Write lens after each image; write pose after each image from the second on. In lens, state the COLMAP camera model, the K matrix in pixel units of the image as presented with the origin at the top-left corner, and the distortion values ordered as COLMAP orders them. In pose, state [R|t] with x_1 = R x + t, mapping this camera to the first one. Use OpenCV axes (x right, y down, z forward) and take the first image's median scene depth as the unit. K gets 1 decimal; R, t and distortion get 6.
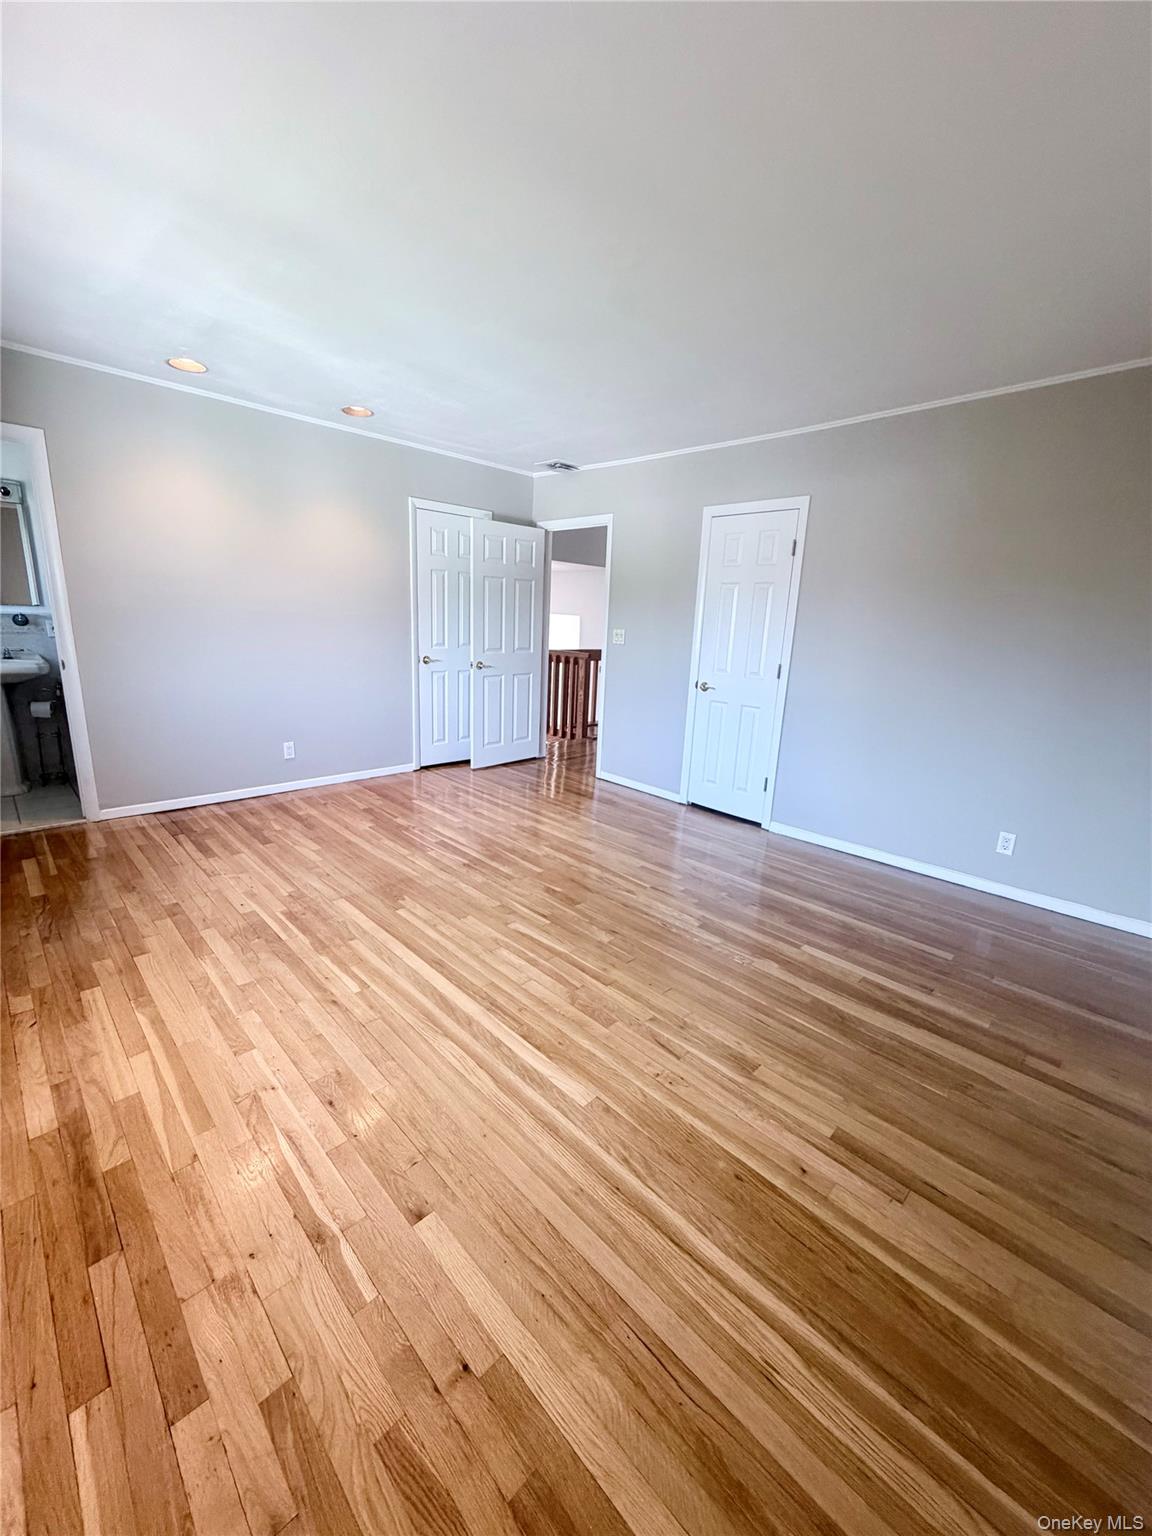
lens RADIAL K [[610.3, 0, 574.8], [0, 610.3, 766.6], [0, 0, 1]] dist [0.000447, 0.000082]
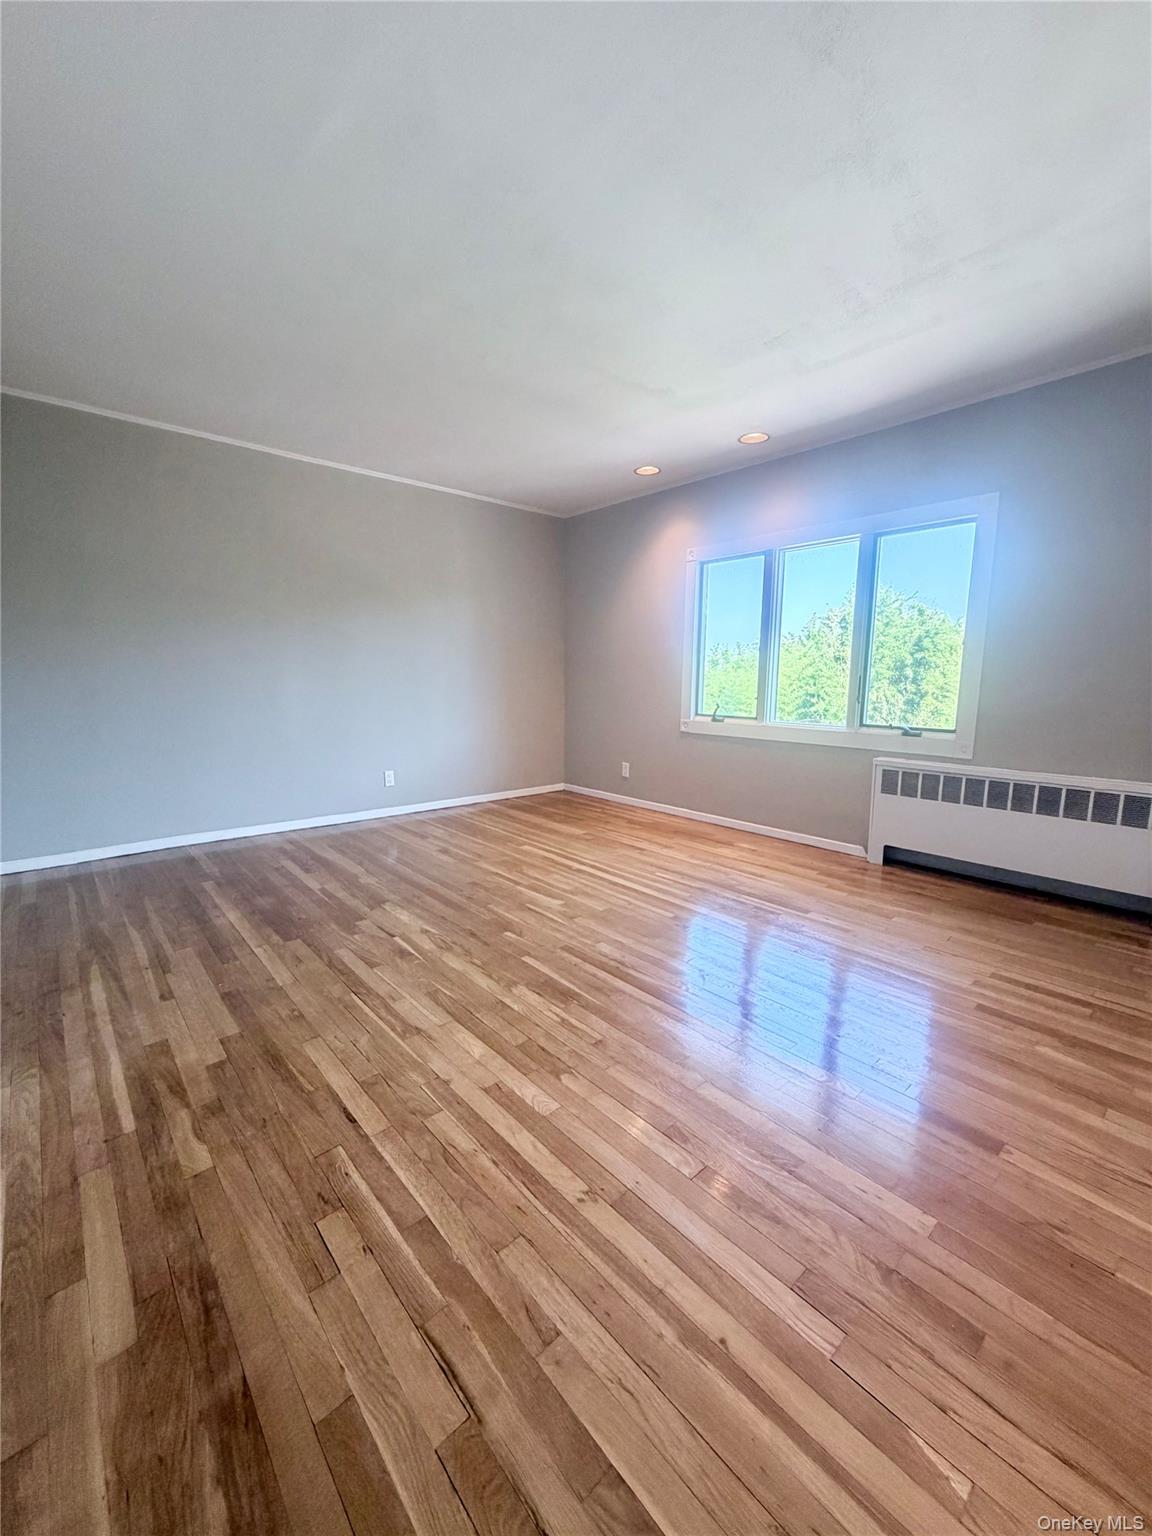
lens RADIAL K [[610.3, 0, 576.9], [0, 610.3, 765.2], [0, 0, 1]] dist [0.000447, 0.000082]
pose [[-0.997221, -0.061048, 0.042702, -0.157439], [-0.040601, 0.925915, 0.375544, -0.372831], [-0.062464, 0.372767, -0.925820, 1.860047]]
